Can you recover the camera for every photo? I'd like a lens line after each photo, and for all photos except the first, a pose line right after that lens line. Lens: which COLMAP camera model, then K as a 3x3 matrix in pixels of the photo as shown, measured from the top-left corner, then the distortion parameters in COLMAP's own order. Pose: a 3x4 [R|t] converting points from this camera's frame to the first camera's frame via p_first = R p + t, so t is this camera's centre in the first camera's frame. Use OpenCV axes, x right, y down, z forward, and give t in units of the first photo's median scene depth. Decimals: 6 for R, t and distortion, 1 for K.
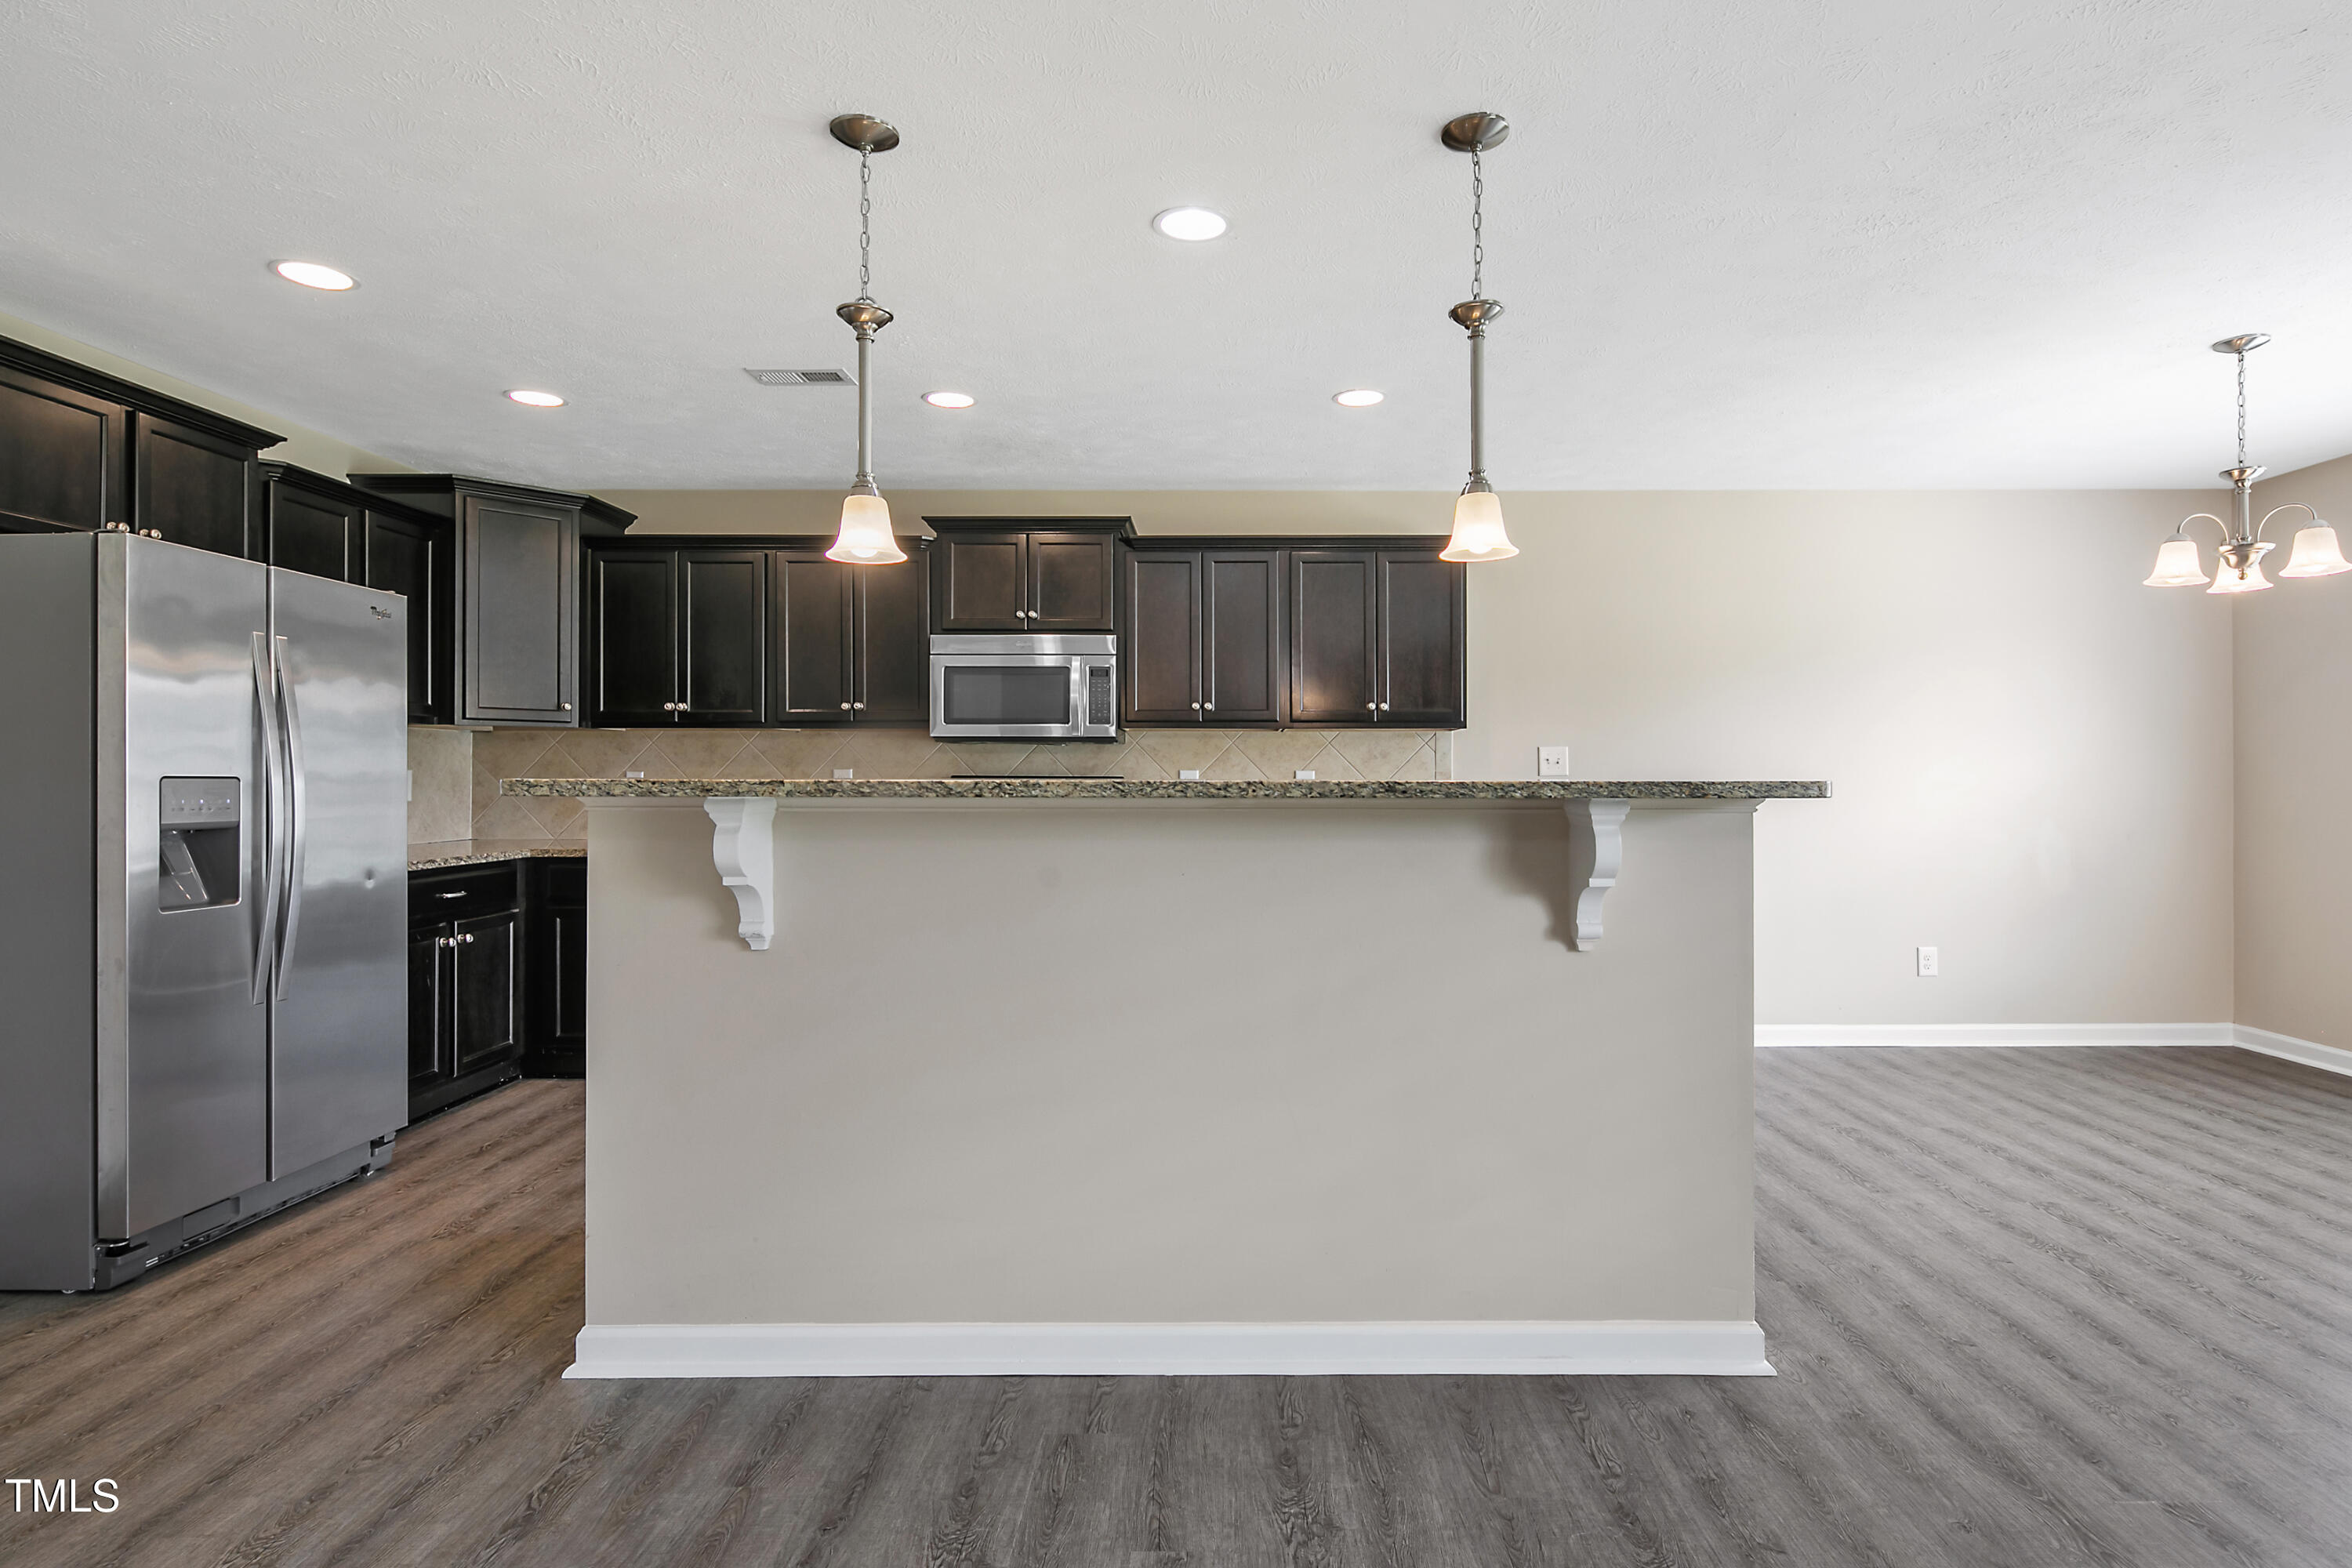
lens RADIAL K [[1179.0, 0, 1235.0], [0, 1179.0, 774.3], [0, 0, 1]] dist [0.000796, -0.002770]
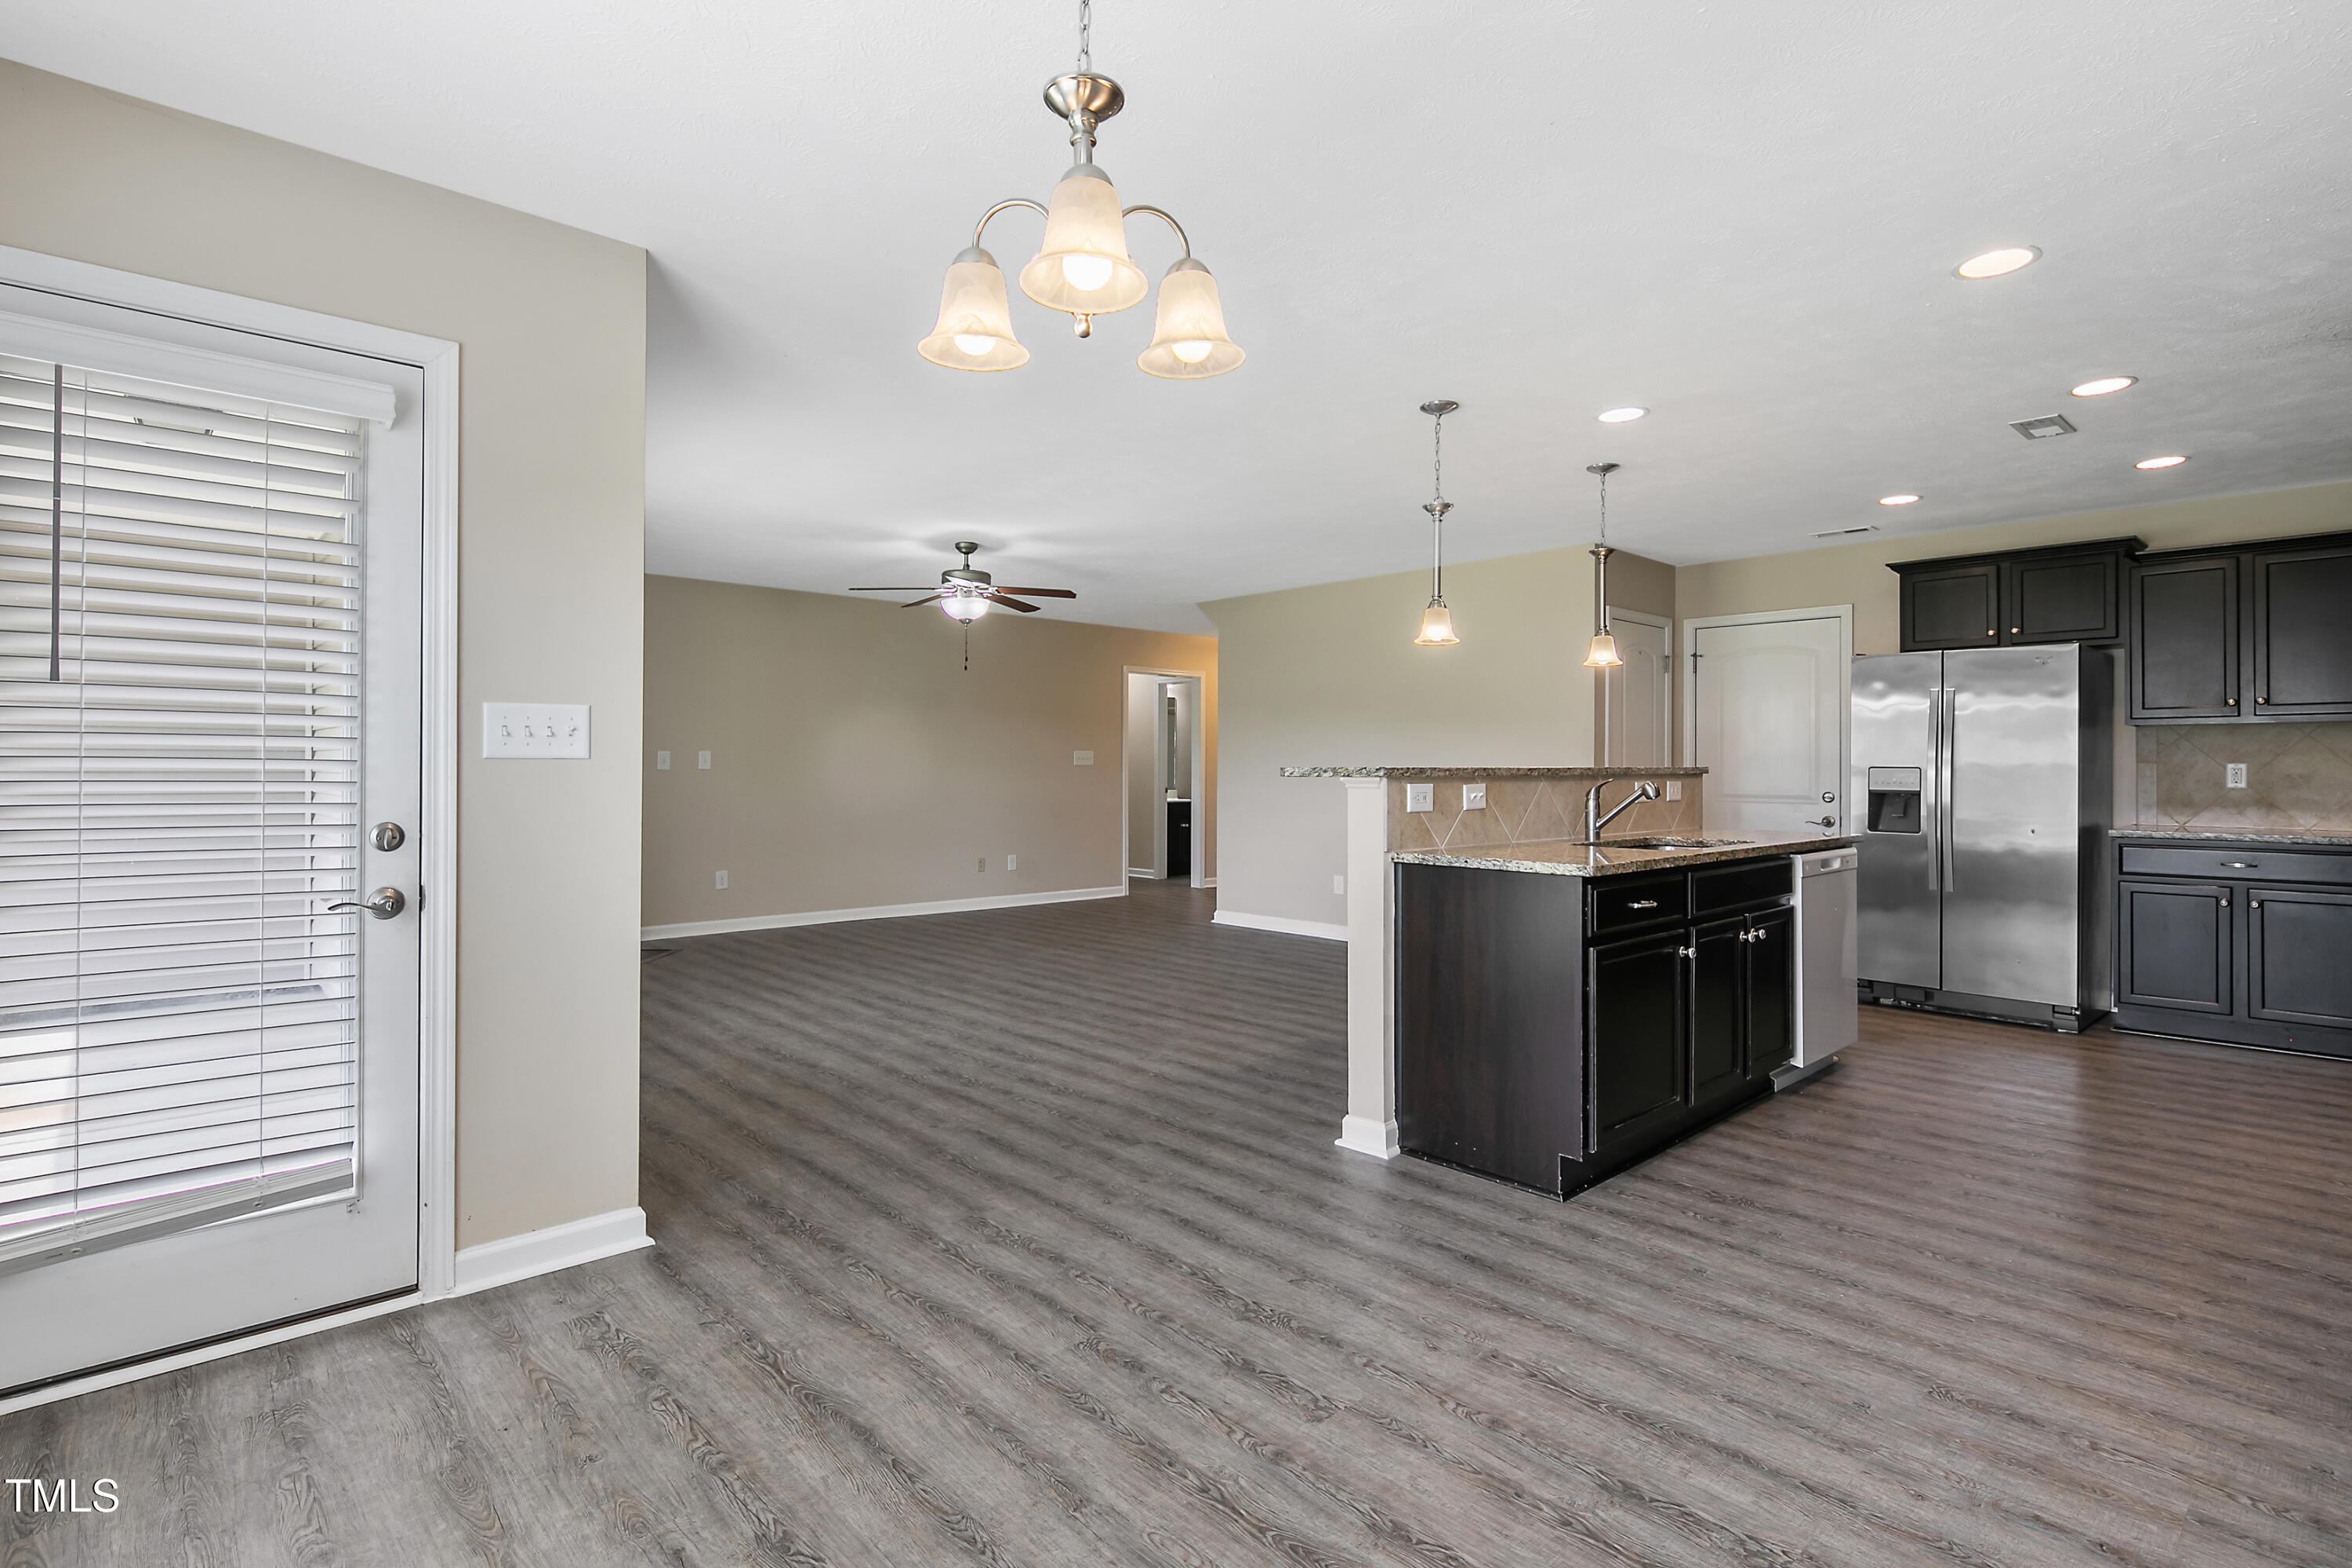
lens RADIAL K [[1144.8, 0, 1158.8], [0, 1144.8, 757.5], [0, 0, 1]] dist [0.005048, -0.002954]
pose [[-0.744544, -0.006953, -0.667537, 1.133996], [-0.001118, 0.999957, -0.009169, 0.003912], [0.667572, -0.006081, -0.744520, 1.355391]]
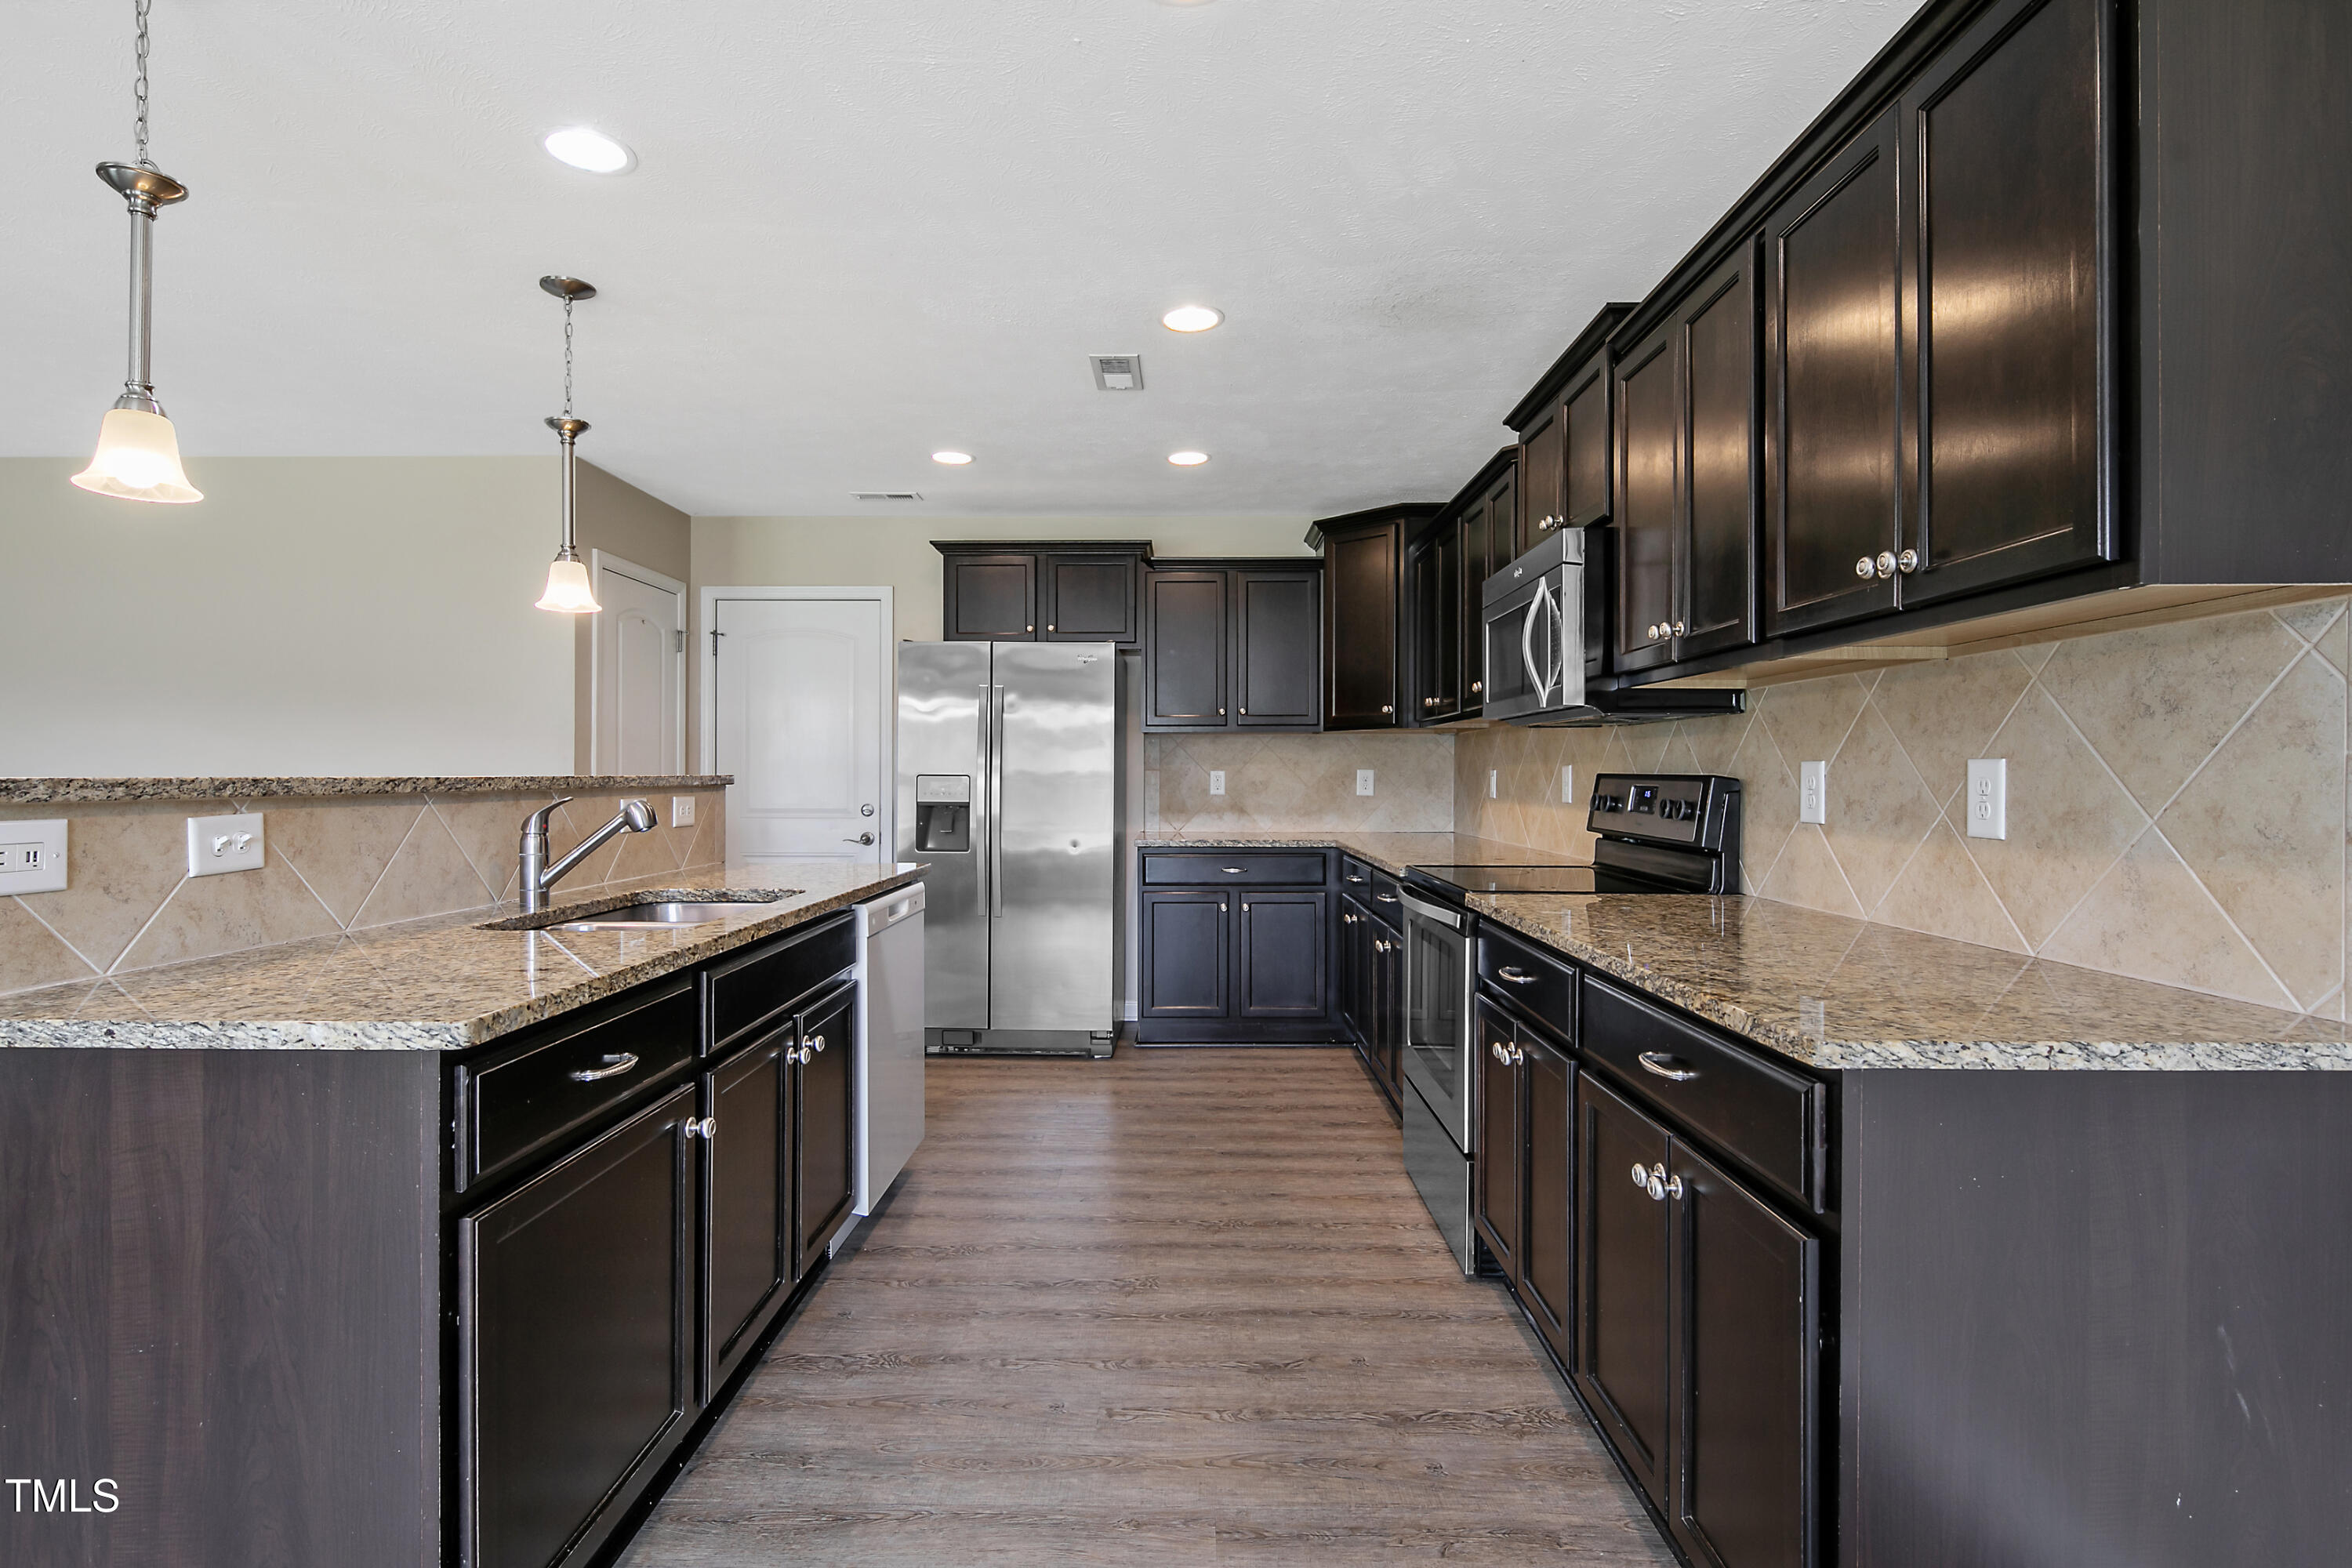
lens RADIAL K [[1144.8, 0, 1176.3], [0, 1144.8, 776.3], [0, 0, 1]] dist [0.005048, -0.002954]
pose [[-0.019196, 0.000691, -0.999815, 0.645936], [0.001545, 0.999999, 0.000662, 0.002874], [0.999815, -0.001532, -0.019197, 1.147566]]
